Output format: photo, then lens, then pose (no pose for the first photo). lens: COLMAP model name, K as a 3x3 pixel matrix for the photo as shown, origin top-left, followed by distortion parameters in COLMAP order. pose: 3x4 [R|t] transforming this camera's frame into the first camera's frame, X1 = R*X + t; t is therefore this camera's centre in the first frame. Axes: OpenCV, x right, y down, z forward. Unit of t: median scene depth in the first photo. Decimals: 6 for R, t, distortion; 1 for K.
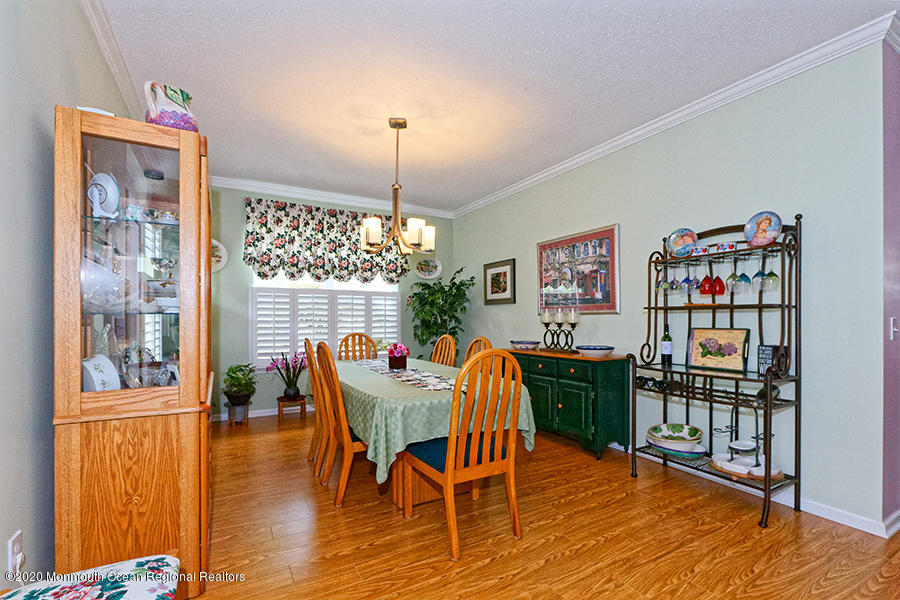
lens RADIAL K [[408.4, 0, 462.7], [0, 408.4, 318.7], [0, 0, 1]] dist [-0.007622, 0.001790]
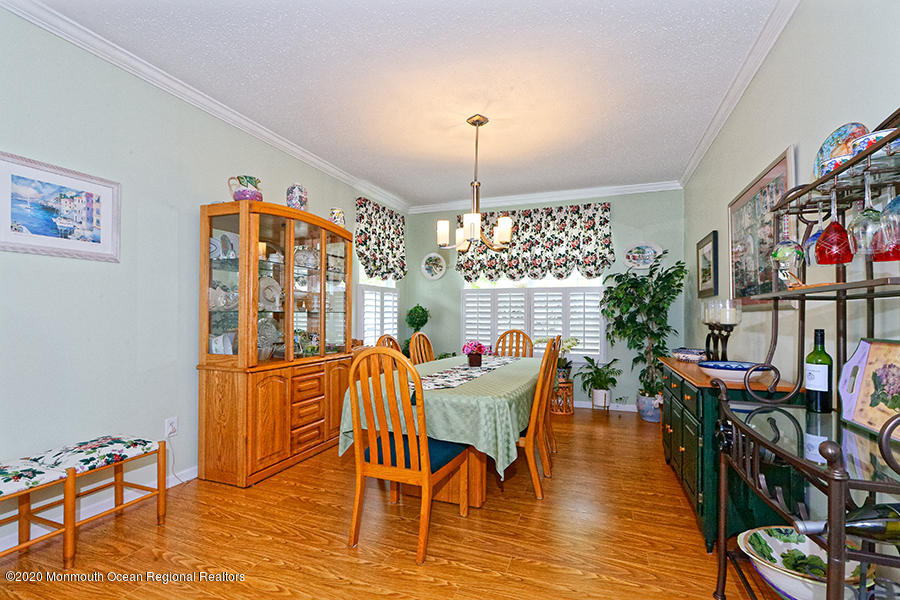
lens RADIAL K [[408.4, 0, 455.9], [0, 408.4, 311.4], [0, 0, 1]] dist [-0.007622, 0.001790]
pose [[0.625072, -0.003647, -0.780559, 0.384113], [-0.006219, 0.999934, -0.009652, -0.000384], [0.780543, 0.010887, 0.625008, 0.220233]]
